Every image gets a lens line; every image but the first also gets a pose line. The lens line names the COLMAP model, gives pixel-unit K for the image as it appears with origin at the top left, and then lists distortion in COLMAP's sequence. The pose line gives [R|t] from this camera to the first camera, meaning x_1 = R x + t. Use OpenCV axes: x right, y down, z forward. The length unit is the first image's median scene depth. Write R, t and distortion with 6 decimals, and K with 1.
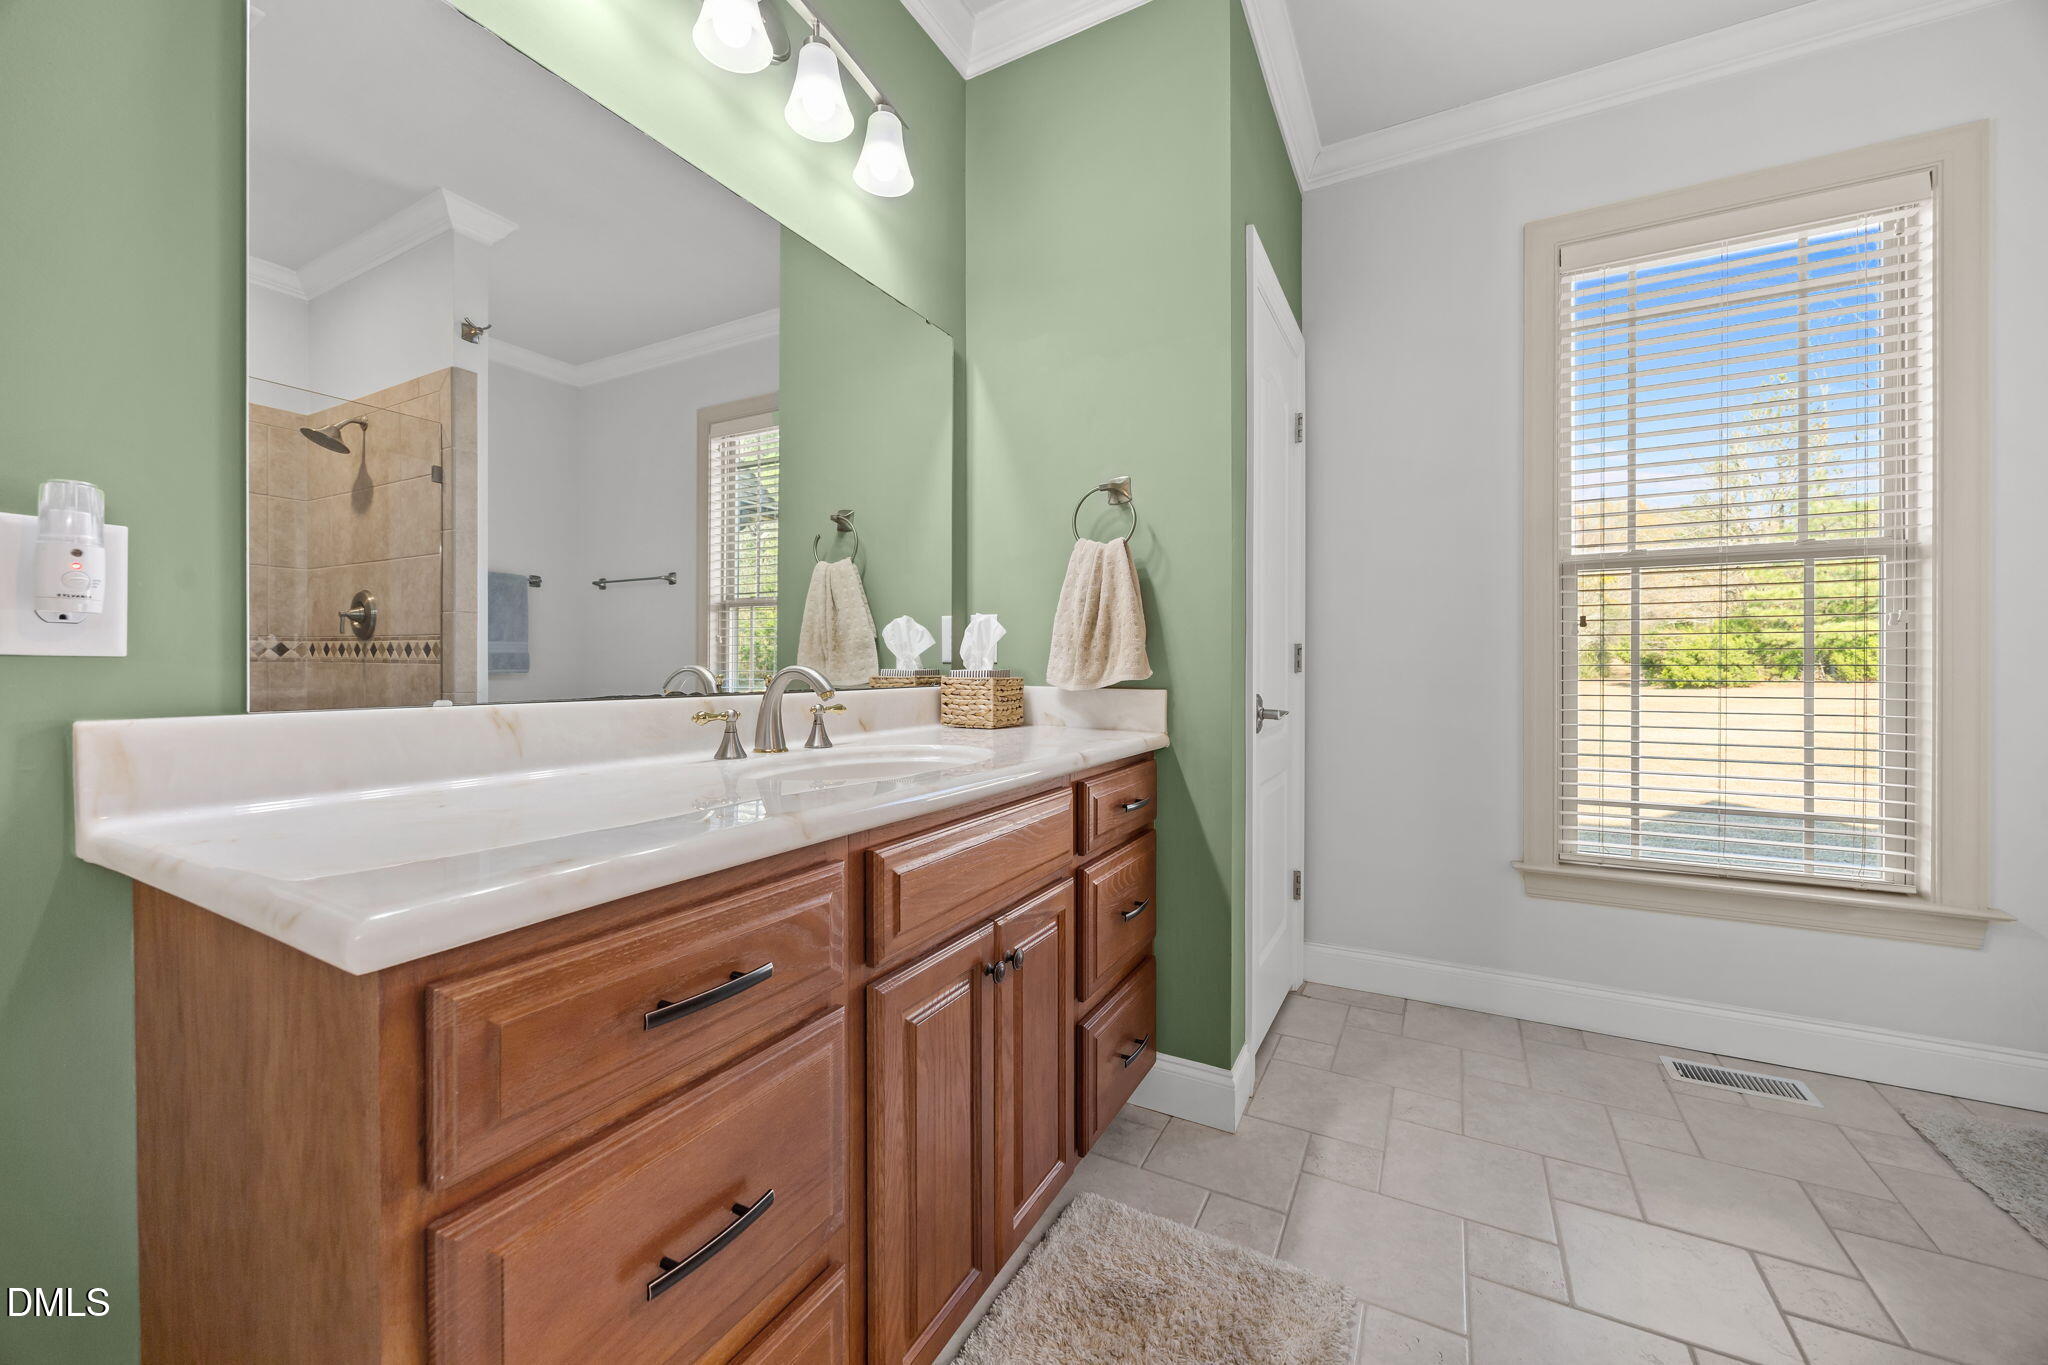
lens RADIAL K [[780.4, 0, 1024.7], [0, 780.4, 673.4], [0, 0, 1]] dist [-0.003460, -0.000135]
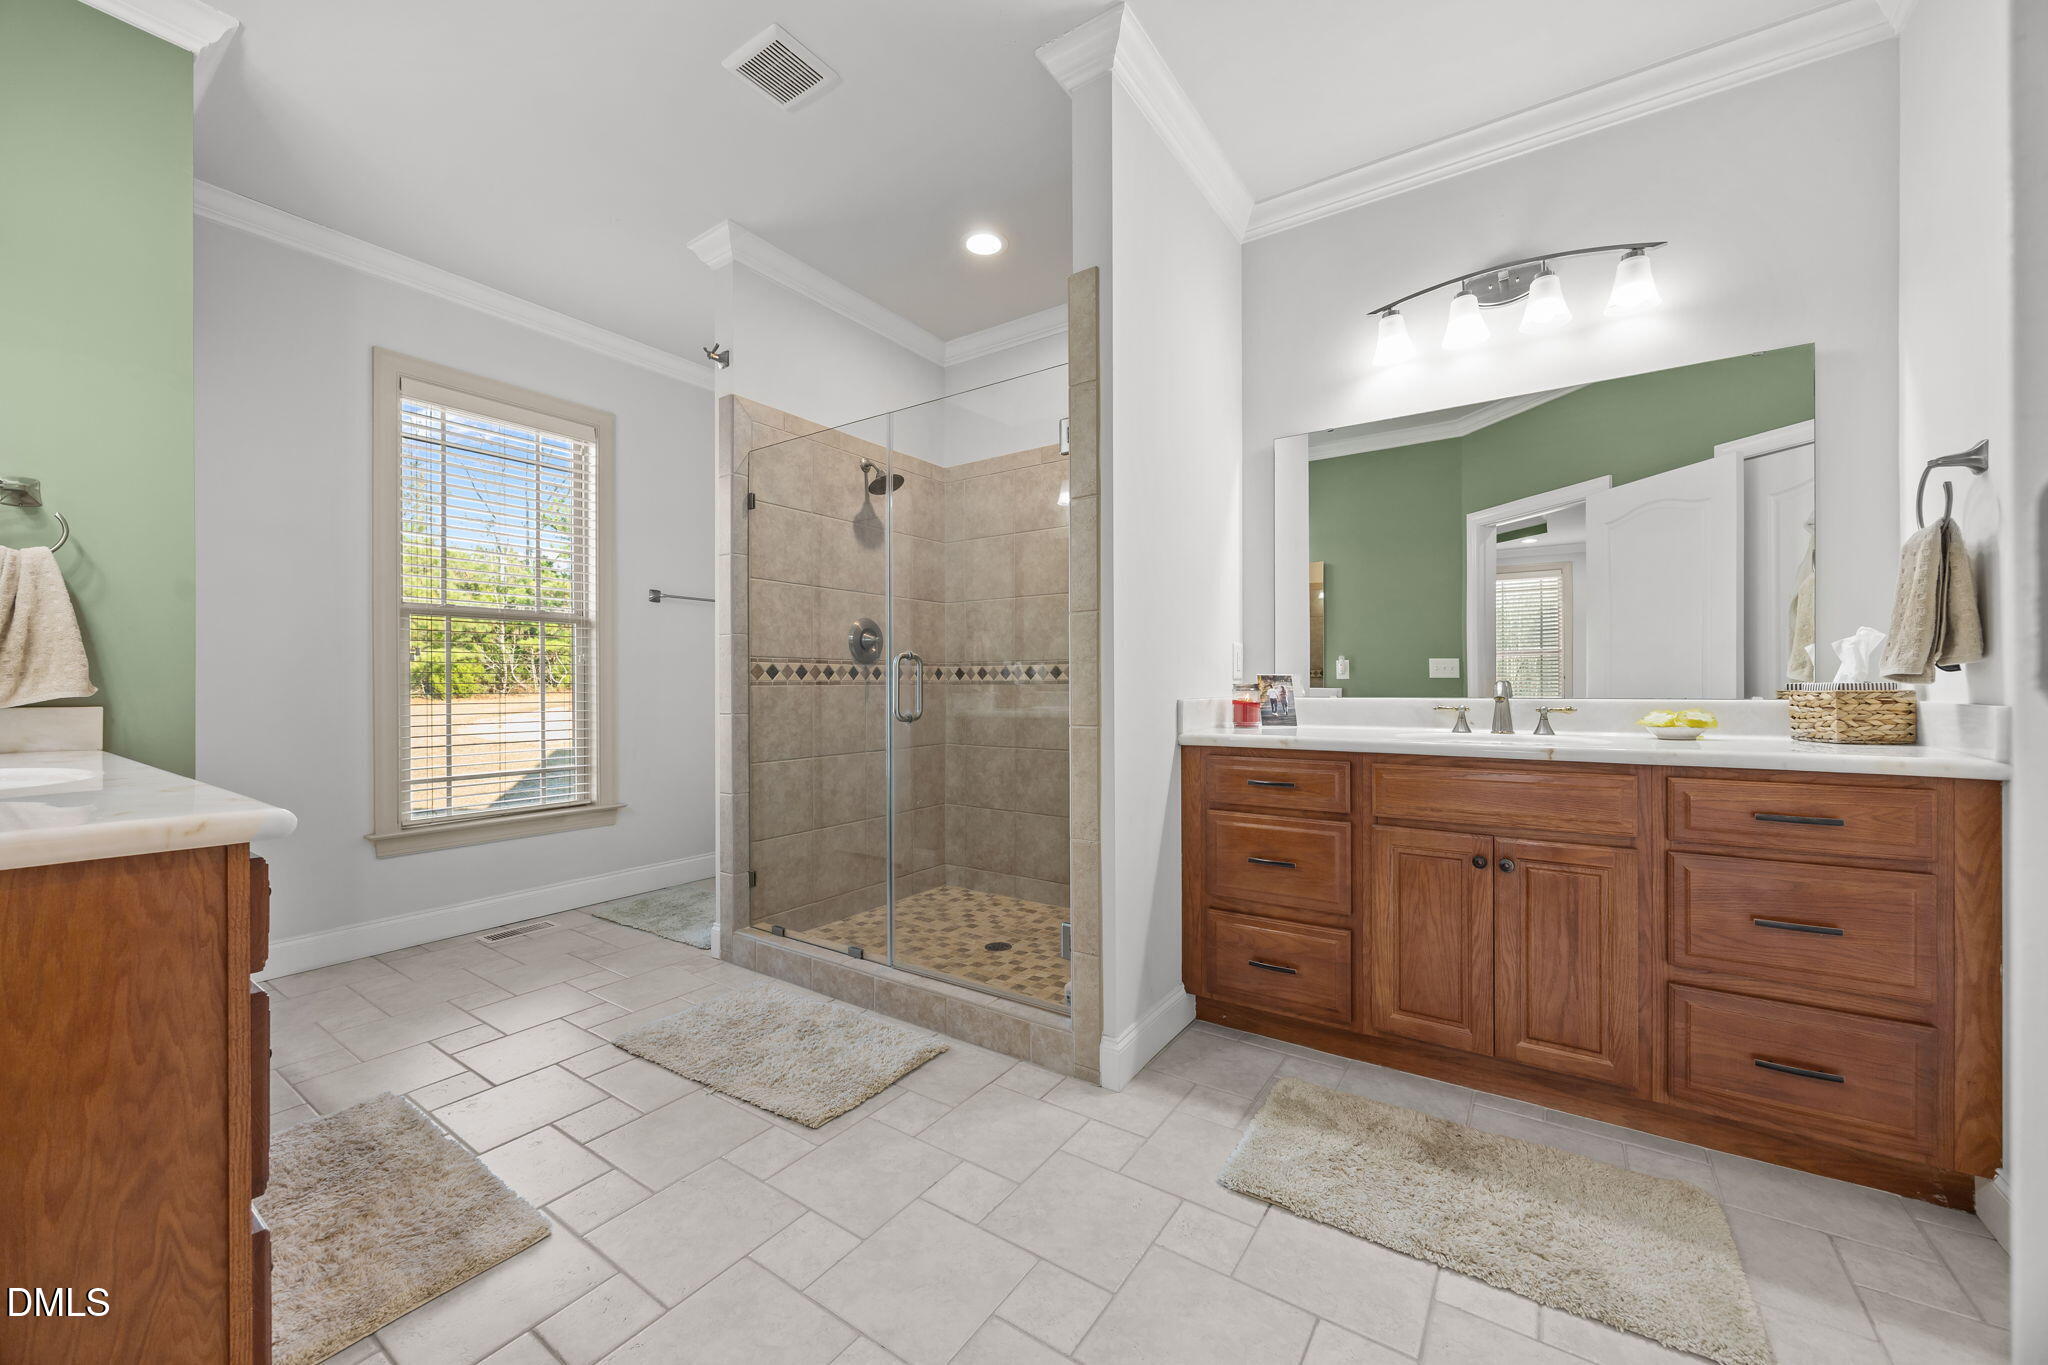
lens RADIAL K [[780.4, 0, 1024.7], [0, 780.4, 673.4], [0, 0, 1]] dist [-0.003460, -0.000135]
pose [[0.100528, 0.014178, 0.994833, -0.635730], [0.010809, 0.999824, -0.015341, 0.006018], [-0.994875, 0.012296, 0.100357, -0.250059]]
